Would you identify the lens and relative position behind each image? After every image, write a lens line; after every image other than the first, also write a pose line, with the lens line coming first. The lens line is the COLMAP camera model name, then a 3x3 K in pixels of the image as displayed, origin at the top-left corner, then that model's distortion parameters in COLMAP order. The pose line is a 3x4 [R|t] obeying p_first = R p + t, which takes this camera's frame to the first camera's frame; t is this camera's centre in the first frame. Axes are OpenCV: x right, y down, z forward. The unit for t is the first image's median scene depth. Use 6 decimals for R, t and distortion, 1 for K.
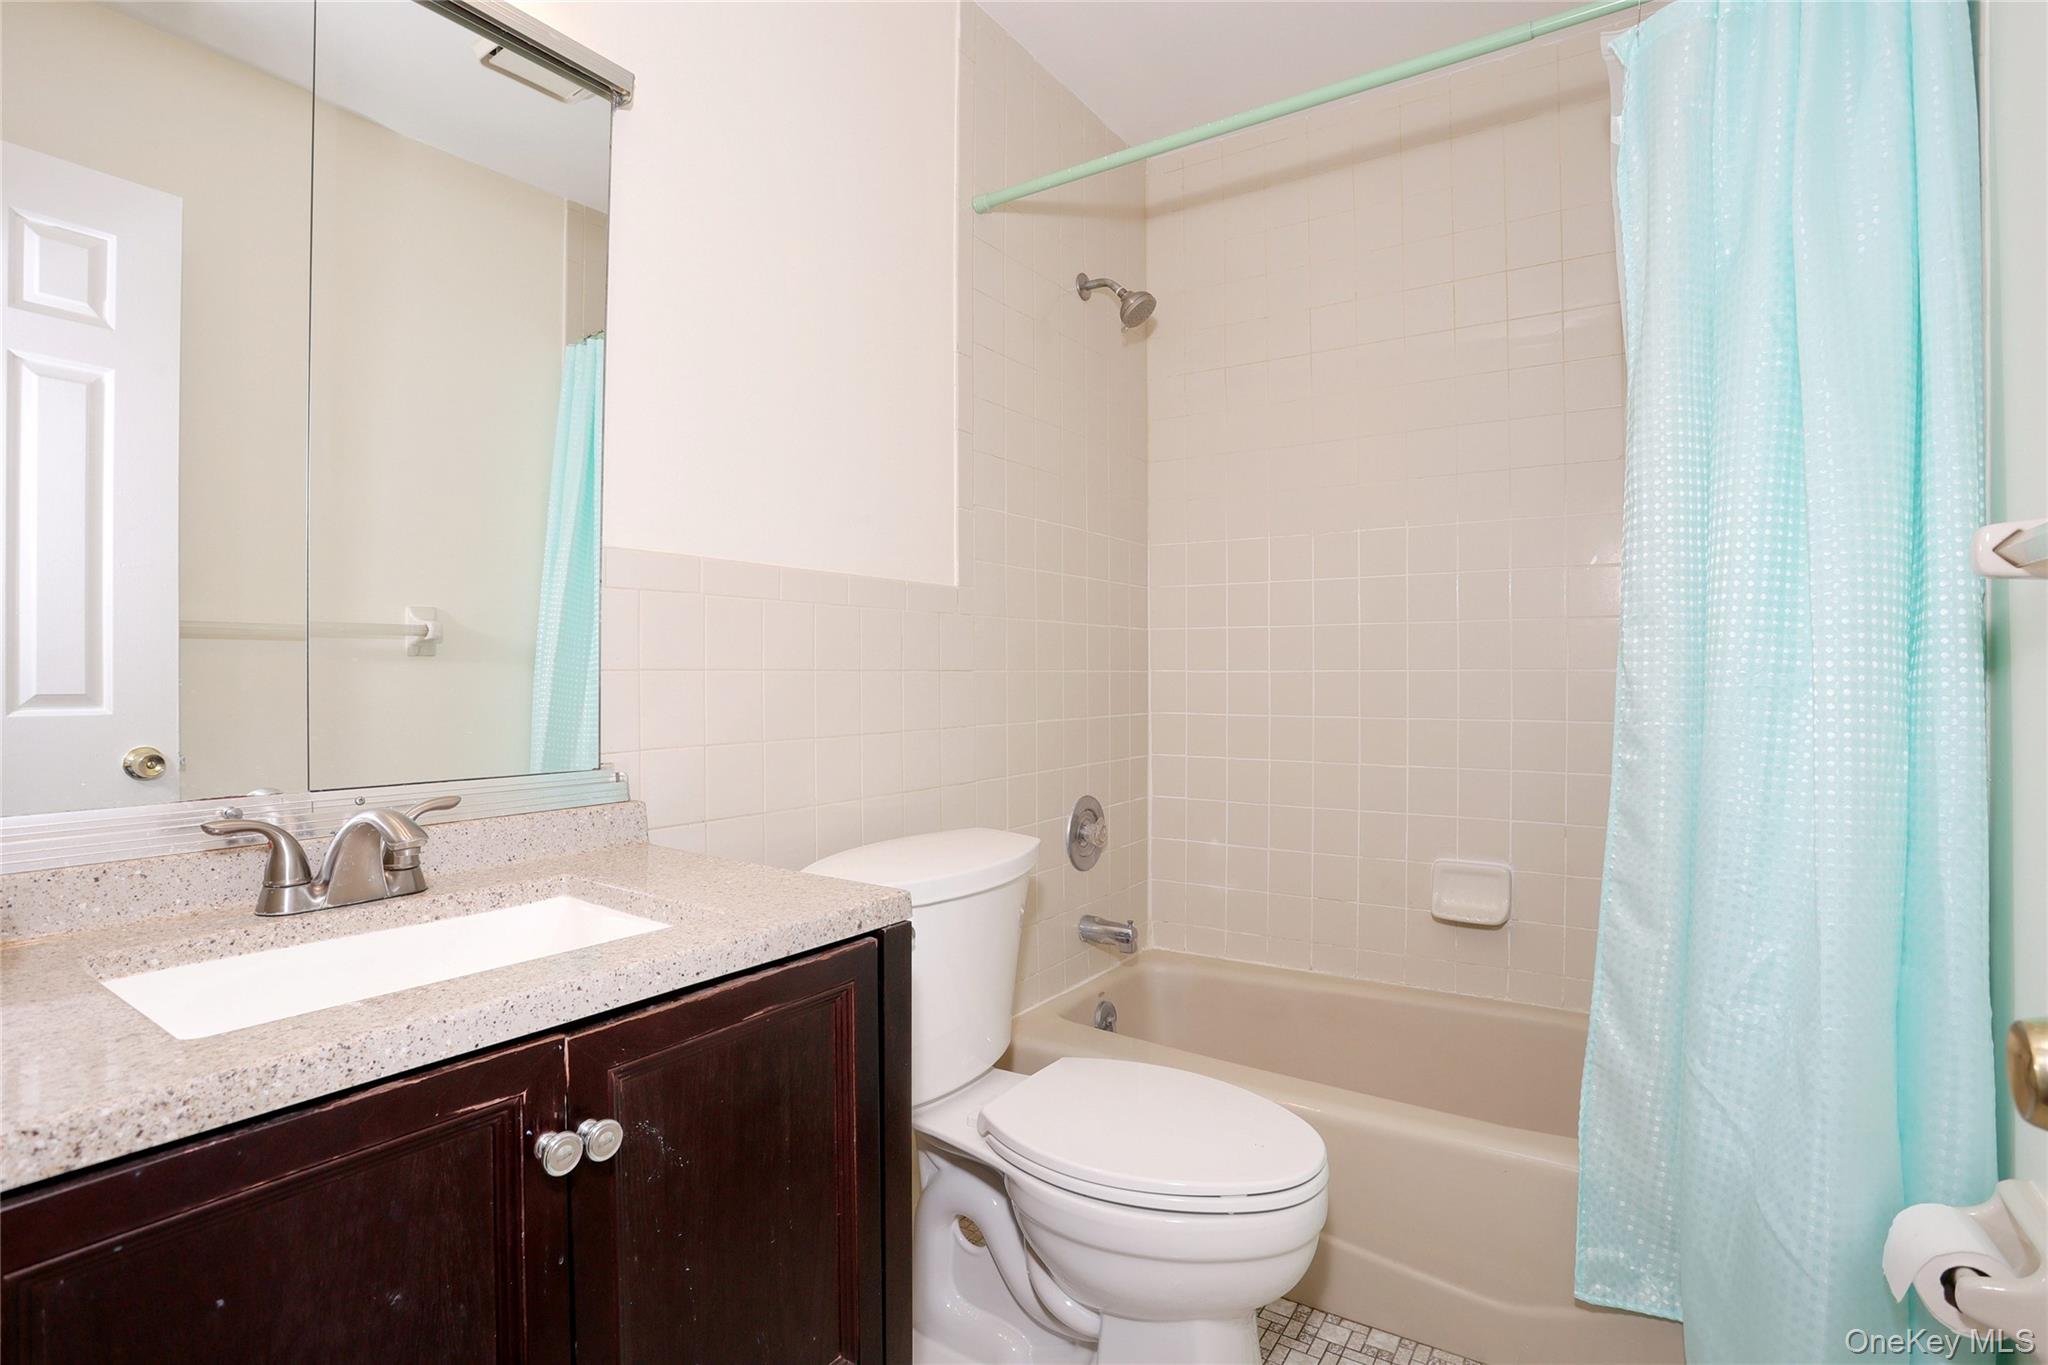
lens RADIAL K [[991.6, 0, 1017.4], [0, 991.6, 673.6], [0, 0, 1]] dist [-0.068654, 0.020907]
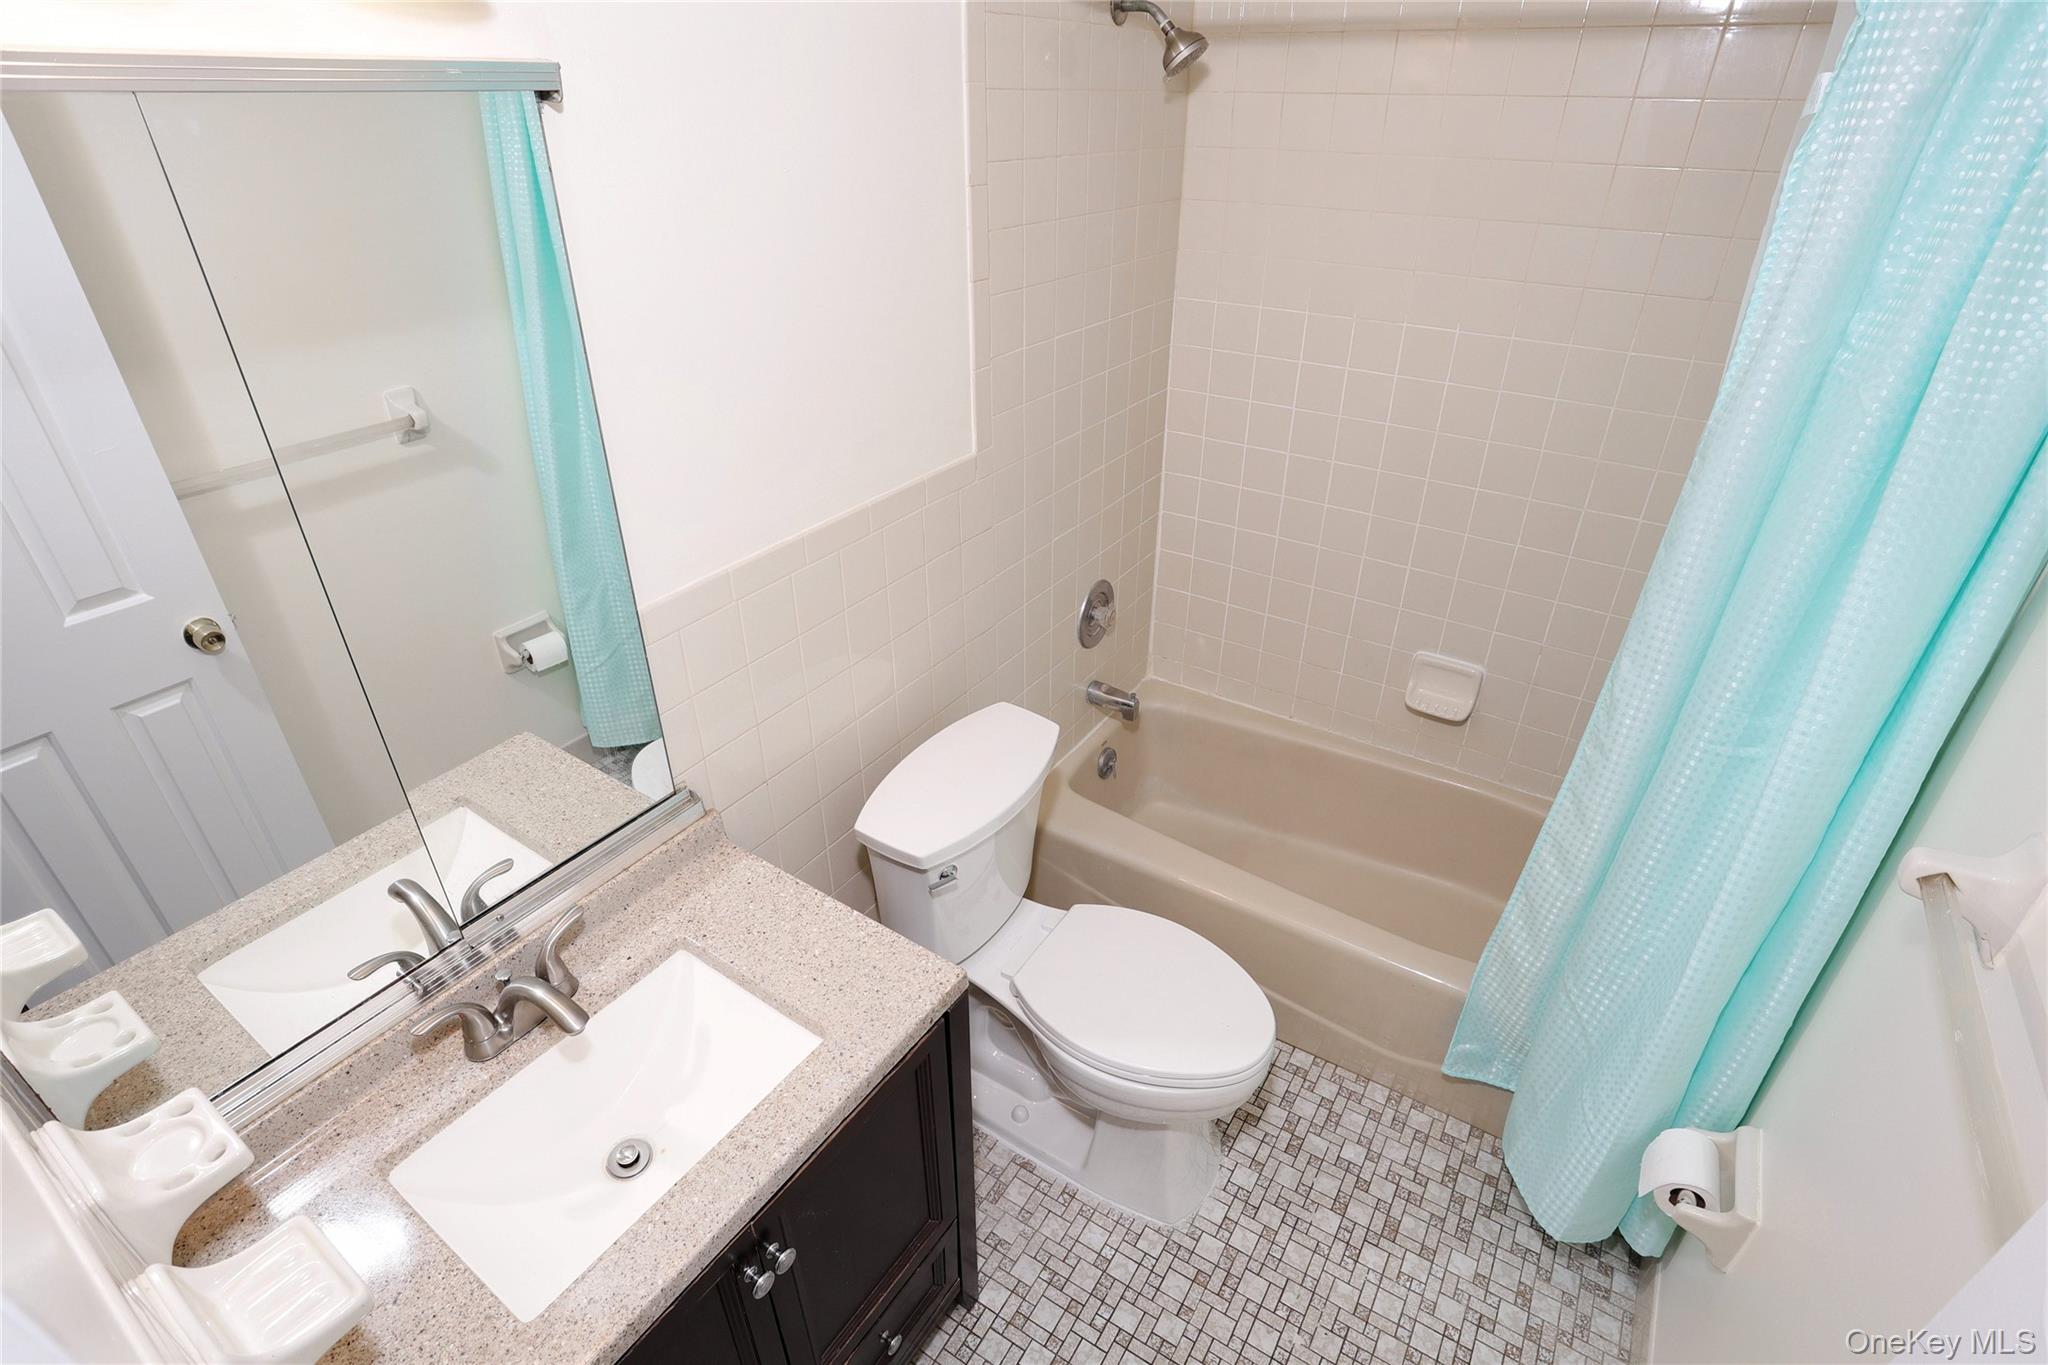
lens RADIAL K [[991.6, 0, 1020.3], [0, 991.6, 684.1], [0, 0, 1]] dist [-0.068654, 0.020907]
pose [[0.999960, -0.003825, 0.008100, -0.023134], [-0.000882, 0.857809, 0.513968, -0.349507], [-0.008914, -0.513955, 0.857771, 0.054219]]
